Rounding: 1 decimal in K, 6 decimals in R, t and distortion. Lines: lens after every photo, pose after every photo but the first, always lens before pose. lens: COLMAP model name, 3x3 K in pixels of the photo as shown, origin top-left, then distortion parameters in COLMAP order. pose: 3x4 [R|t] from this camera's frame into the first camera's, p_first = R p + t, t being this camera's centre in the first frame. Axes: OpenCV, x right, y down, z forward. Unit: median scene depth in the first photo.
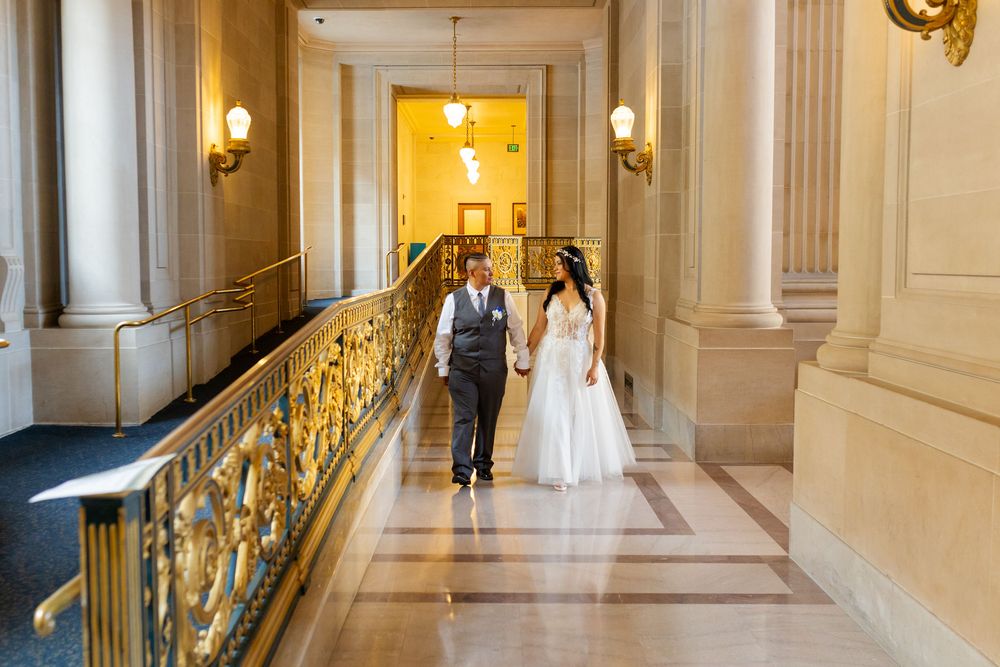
lens RADIAL K [[999.2, 0, 471.0], [0, 999.2, 329.1], [0, 0, 1]] dist [0.007438, 0.001971]
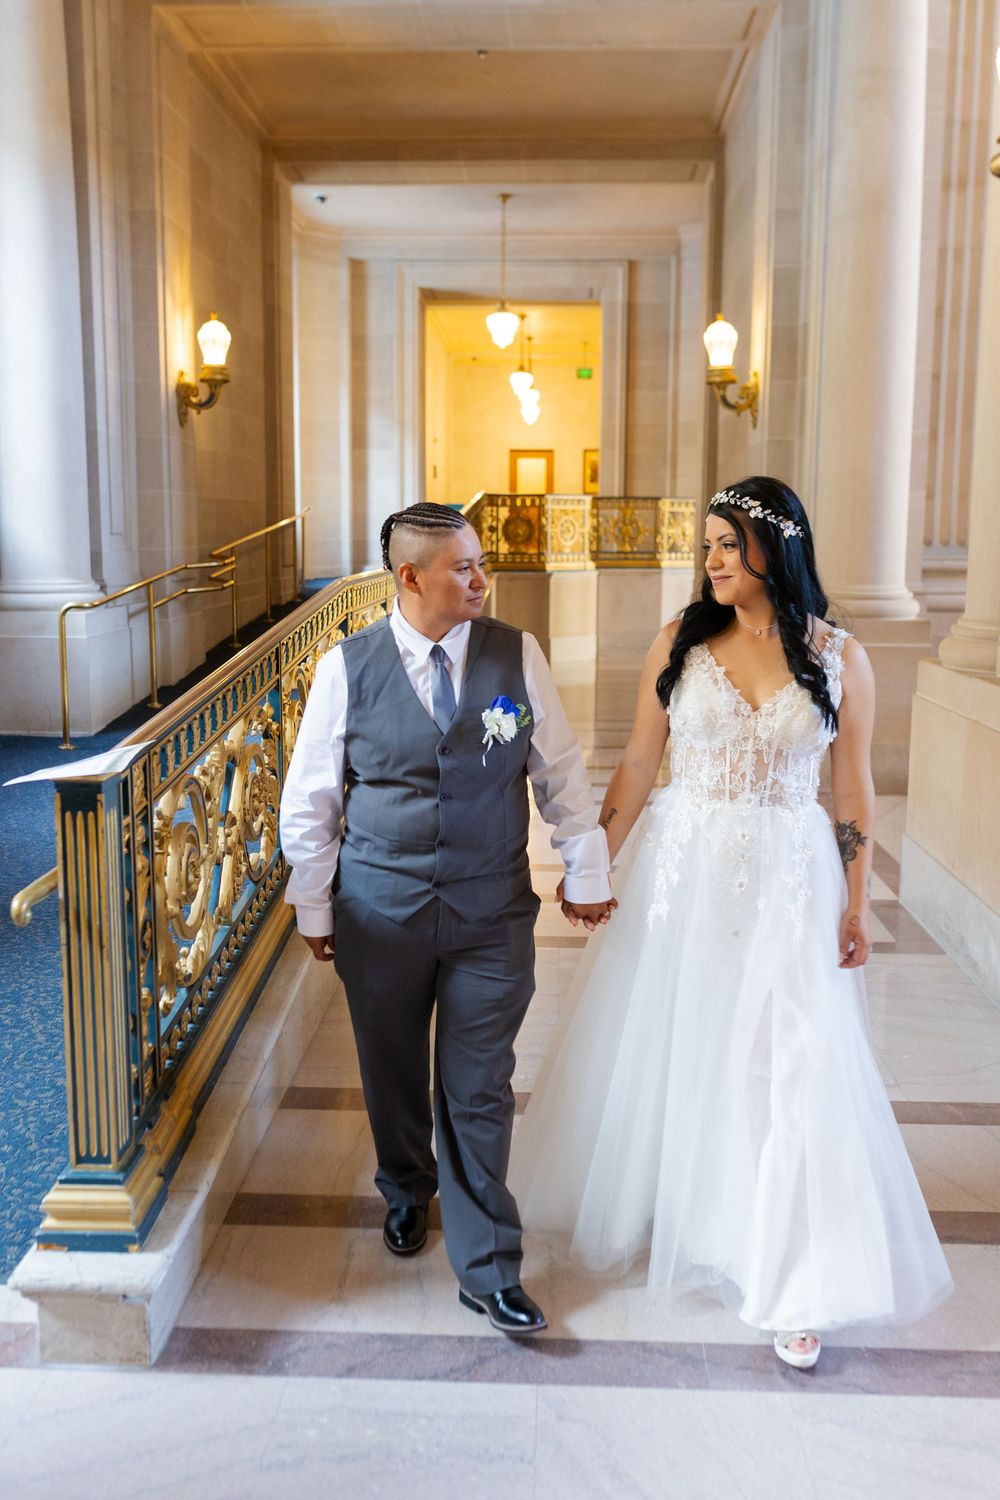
lens RADIAL K [[1498.7, 0, 500.0], [0, 1498.7, 750.0], [0, 0, 1]] dist [0.007438, 0.001971]
pose [[0.999327, 0.012460, -0.034493, 0.030049], [-0.009757, 0.996948, 0.077455, 0.012818], [0.035353, -0.077066, 0.996399, -0.164462]]
